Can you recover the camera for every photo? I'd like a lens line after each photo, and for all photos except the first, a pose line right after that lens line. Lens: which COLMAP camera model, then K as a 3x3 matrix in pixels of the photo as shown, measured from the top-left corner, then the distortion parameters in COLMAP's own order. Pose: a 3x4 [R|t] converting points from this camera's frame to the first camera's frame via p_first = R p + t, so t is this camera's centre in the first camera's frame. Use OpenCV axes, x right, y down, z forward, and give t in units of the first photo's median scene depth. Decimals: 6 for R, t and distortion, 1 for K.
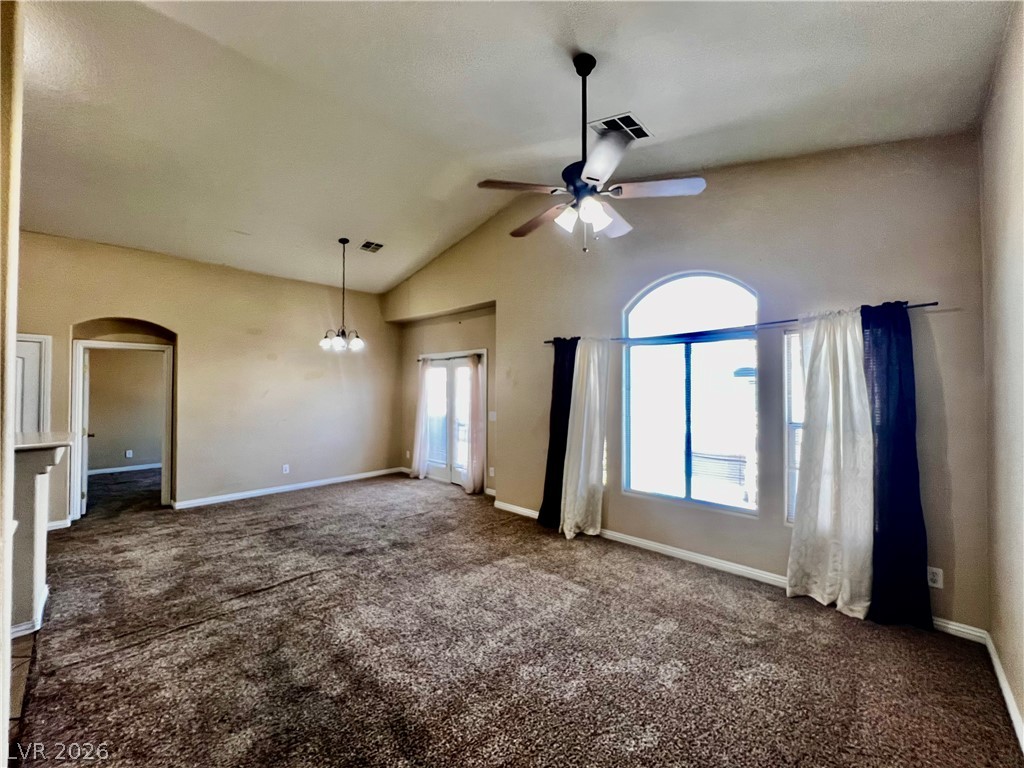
lens RADIAL K [[409.9, 0, 515.0], [0, 409.9, 382.1], [0, 0, 1]] dist [0.003067, 0.000233]
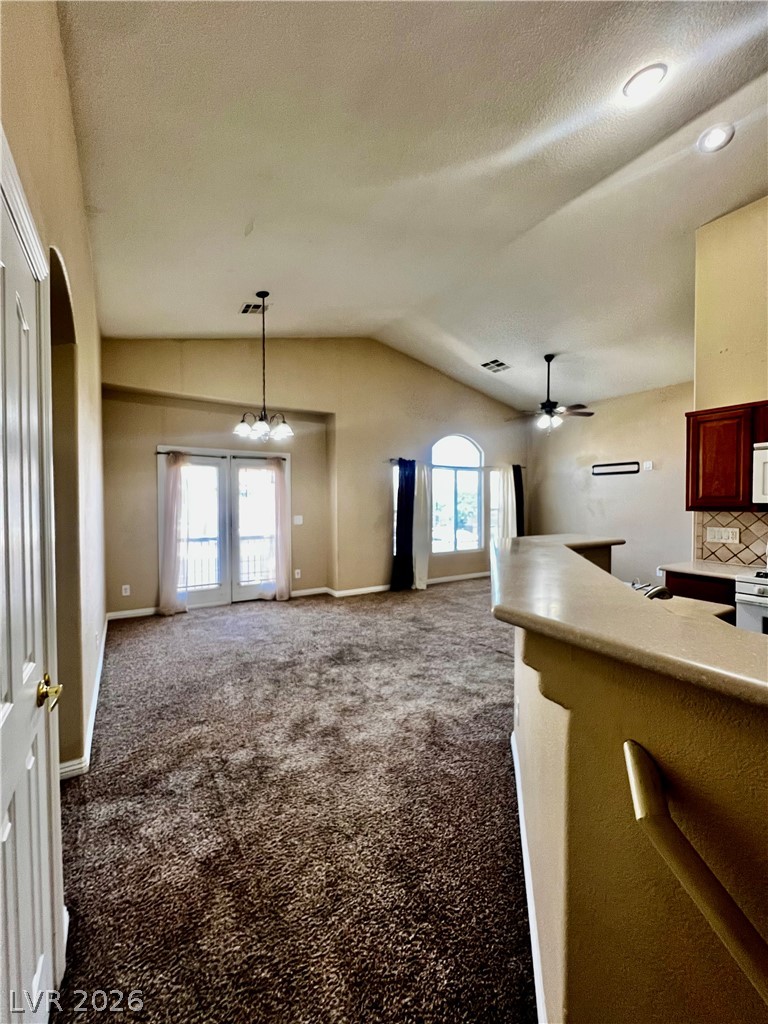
lens RADIAL K [[409.9, 0, 386.1], [0, 409.9, 508.5], [0, 0, 1]] dist [0.003067, 0.000233]
pose [[0.258242, -0.020444, 0.965864, -1.289322], [-0.015827, 0.999552, 0.025389, 0.031488], [-0.965950, -0.021843, 0.257803, 0.676837]]
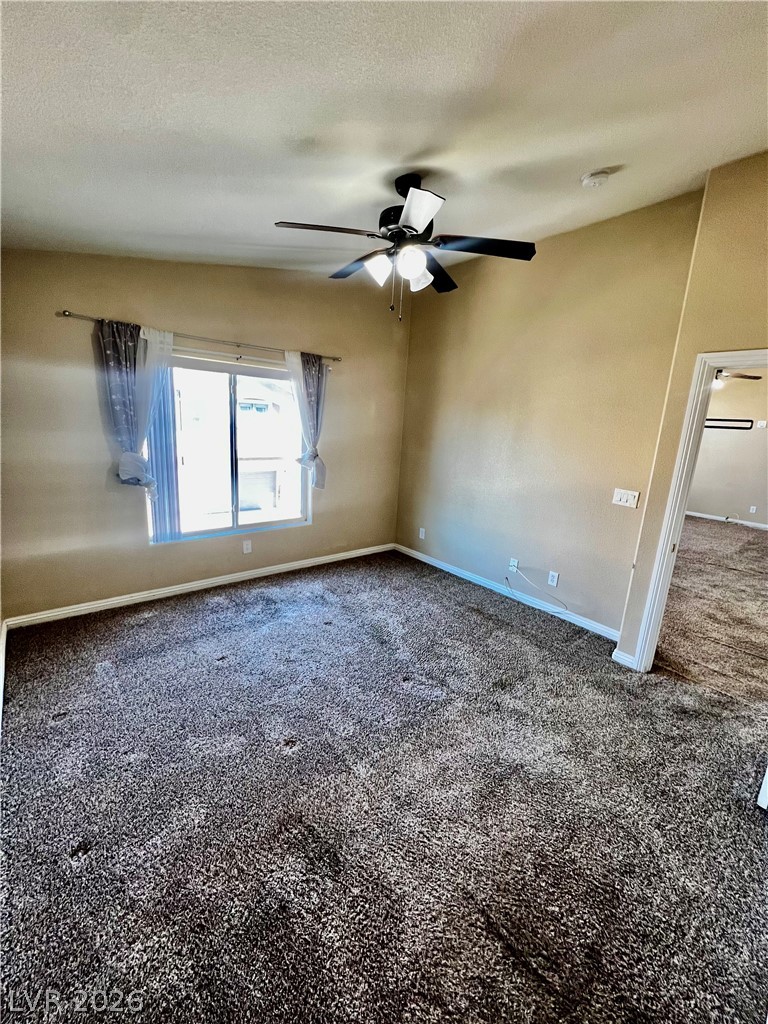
lens RADIAL K [[406.2, 0, 384.3], [0, 406.2, 511.9], [0, 0, 1]] dist [-0.000545, -0.000024]
pose [[0.105802, -0.201561, 0.973745, -1.585159], [-0.076447, 0.974694, 0.210064, 0.027870], [-0.991444, -0.096665, 0.087716, 1.542555]]
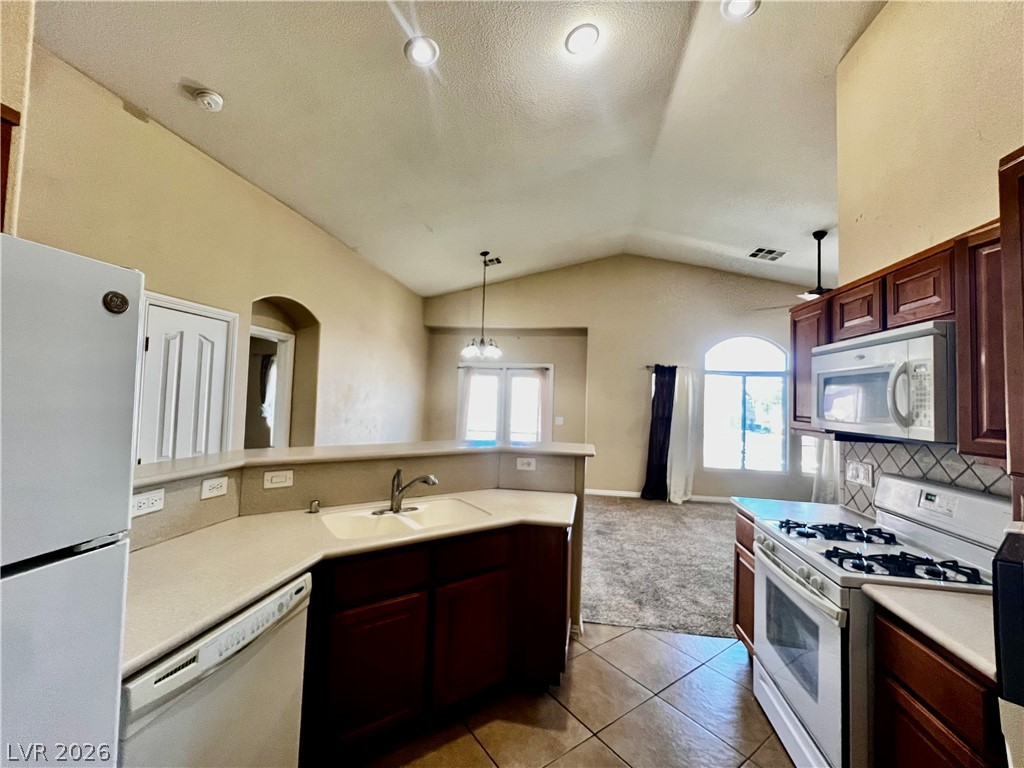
lens RADIAL K [[409.9, 0, 513.8], [0, 409.9, 381.8], [0, 0, 1]] dist [0.003067, 0.000233]
pose [[0.829741, 0.048155, 0.556067, -1.084653], [-0.042301, 0.998831, -0.023378, 0.004060], [-0.556543, -0.004125, 0.830808, 0.104258]]
